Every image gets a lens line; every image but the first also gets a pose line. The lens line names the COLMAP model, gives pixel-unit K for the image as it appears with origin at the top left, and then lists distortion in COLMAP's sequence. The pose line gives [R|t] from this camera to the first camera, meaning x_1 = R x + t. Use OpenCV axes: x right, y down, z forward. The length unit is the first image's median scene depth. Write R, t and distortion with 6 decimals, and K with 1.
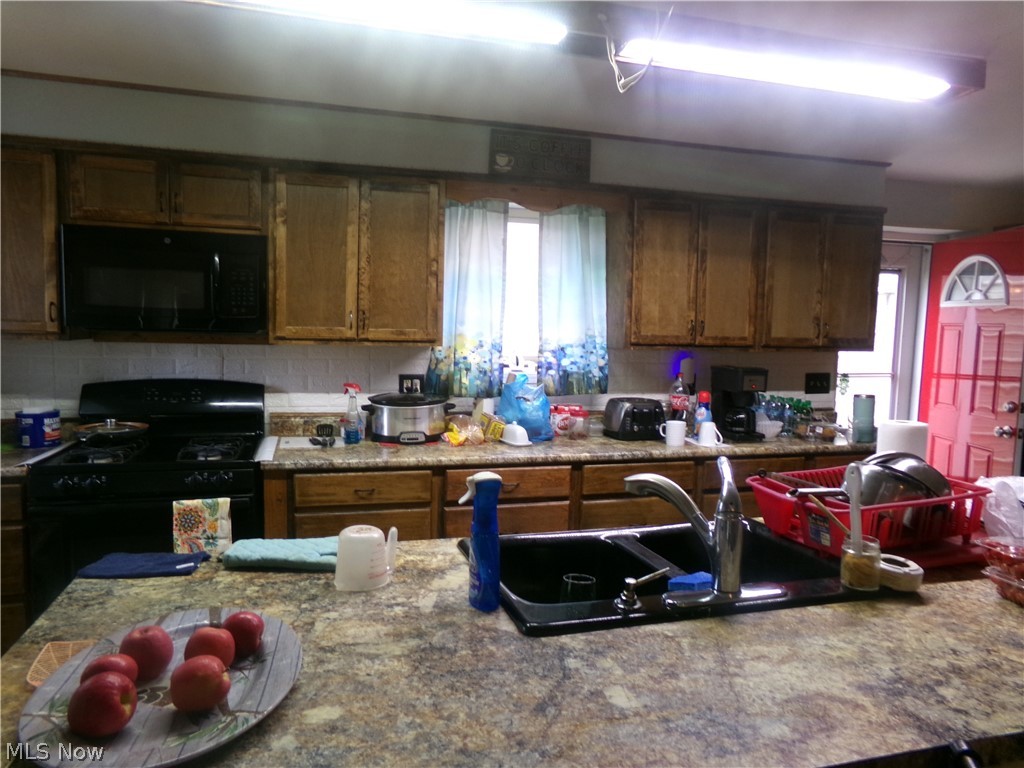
lens RADIAL K [[710.6, 0, 512.0], [0, 710.6, 384.0], [0, 0, 1]] dist [0.001622, 0.002295]
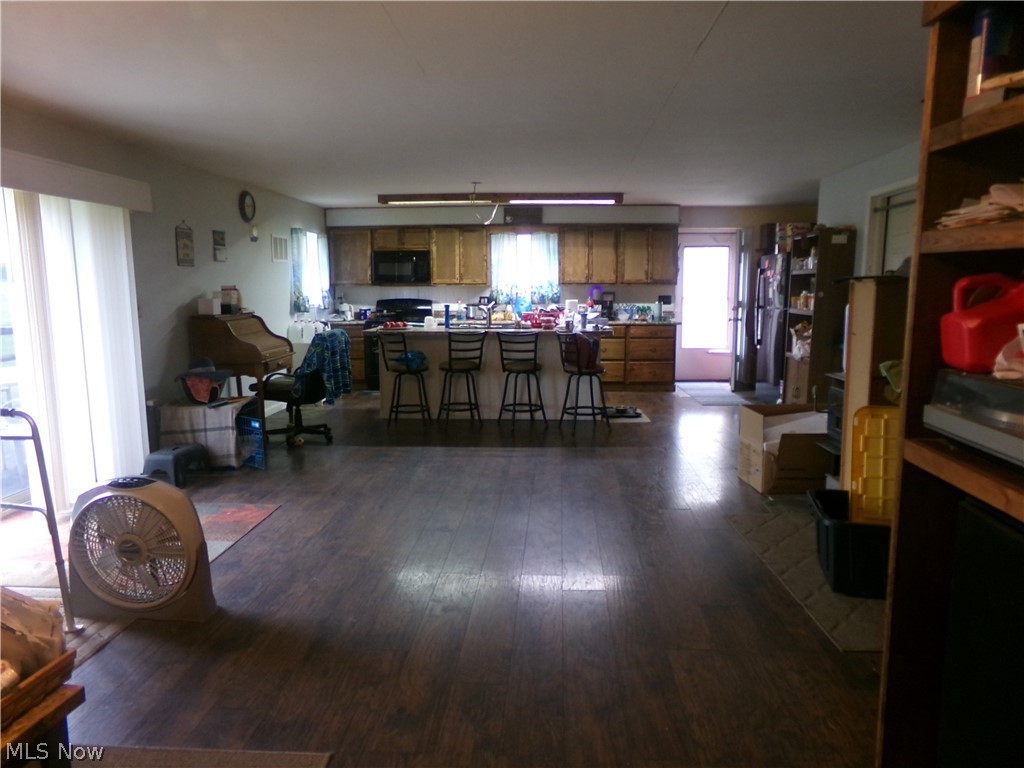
lens RADIAL K [[722.3, 0, 512.0], [0, 722.3, 384.0], [0, 0, 1]] dist [-0.079067, -0.000050]
pose [[0.946900, 0.018685, -0.320984, 0.909689], [-0.001073, 0.998488, 0.054959, 0.179592], [0.321525, -0.051696, 0.945489, -1.689944]]
